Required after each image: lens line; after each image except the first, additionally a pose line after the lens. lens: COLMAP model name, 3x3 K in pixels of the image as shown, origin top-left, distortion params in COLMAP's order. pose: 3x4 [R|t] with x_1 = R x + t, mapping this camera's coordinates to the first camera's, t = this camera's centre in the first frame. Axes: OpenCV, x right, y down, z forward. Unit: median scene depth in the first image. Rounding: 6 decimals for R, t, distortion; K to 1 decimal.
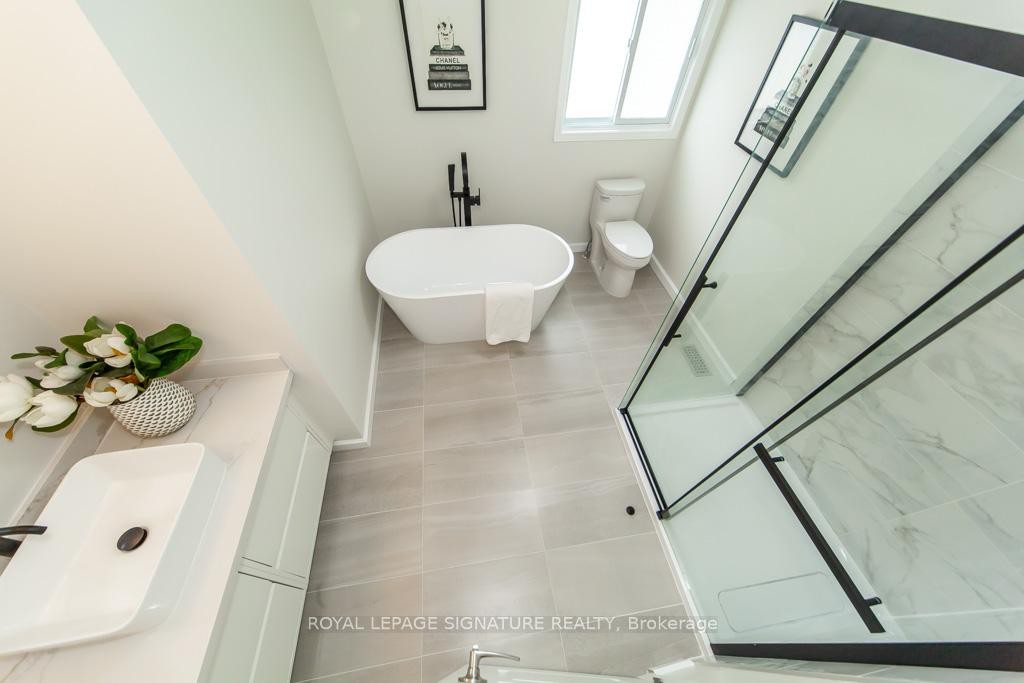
lens RADIAL K [[364.4, 0, 500.1], [0, 364.4, 339.2], [0, 0, 1]] dist [0.019687, 0.000004]
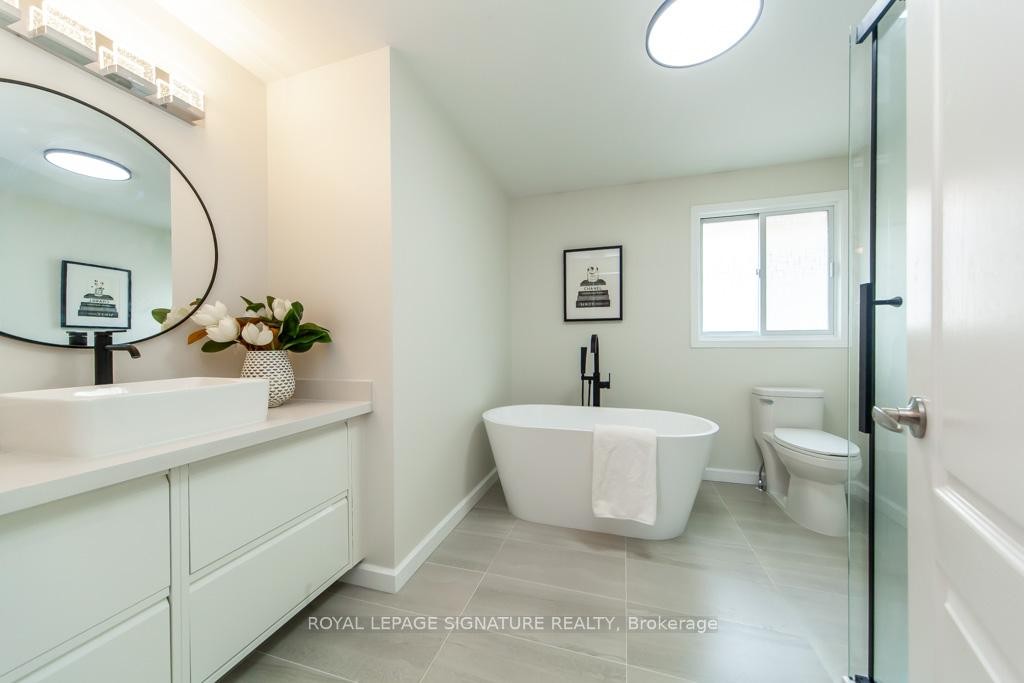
lens RADIAL K [[364.4, 0, 500.1], [0, 364.4, 339.2], [0, 0, 1]] dist [0.019687, 0.000004]
pose [[0.896948, -0.011101, -0.441997, 0.130422], [-0.328593, 0.652129, -0.683195, 0.356043], [0.295823, 0.758027, 0.581278, 0.248219]]
